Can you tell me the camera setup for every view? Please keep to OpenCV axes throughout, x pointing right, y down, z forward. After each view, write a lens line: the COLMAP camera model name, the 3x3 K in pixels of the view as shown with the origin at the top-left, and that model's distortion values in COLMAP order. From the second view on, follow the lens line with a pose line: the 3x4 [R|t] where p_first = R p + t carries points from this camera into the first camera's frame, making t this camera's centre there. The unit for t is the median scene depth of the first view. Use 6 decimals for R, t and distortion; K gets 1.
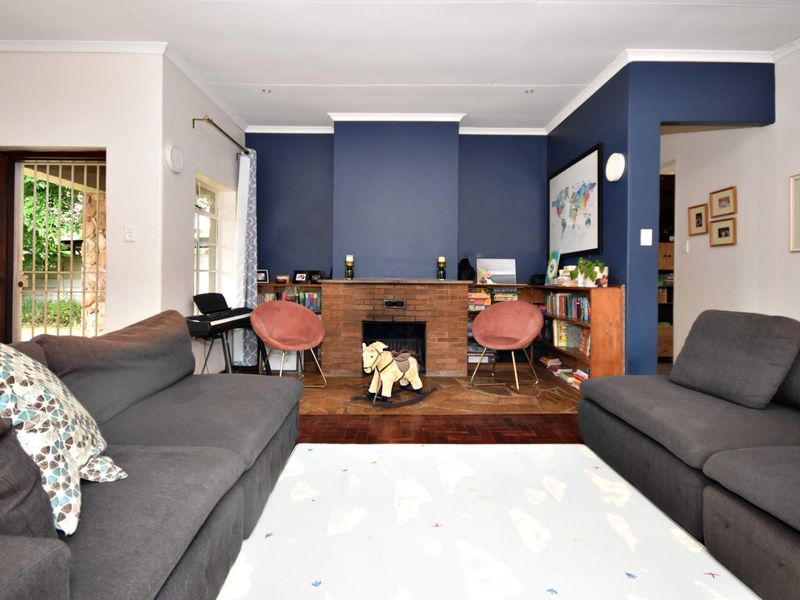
lens RADIAL K [[411.8, 0, 400.0], [0, 411.8, 300.0], [0, 0, 1]] dist [0.003534, 0.000813]
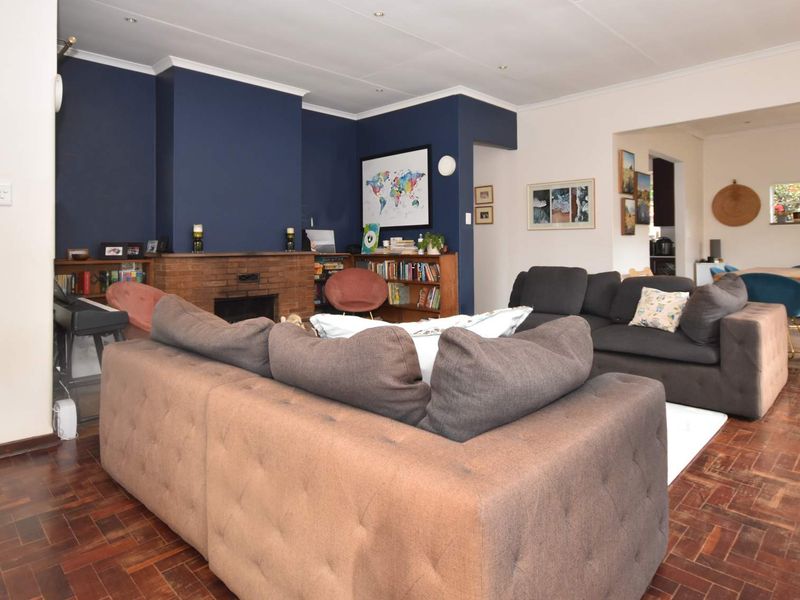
lens RADIAL K [[487.1, 0, 376.2], [0, 487.1, 276.6], [0, 0, 1]] dist [-0.001961, 0.000074]
pose [[0.735454, -0.056231, 0.675238, -0.573402], [0.047567, 0.998377, 0.031332, -0.014548], [-0.675903, 0.009076, 0.736934, -0.014684]]
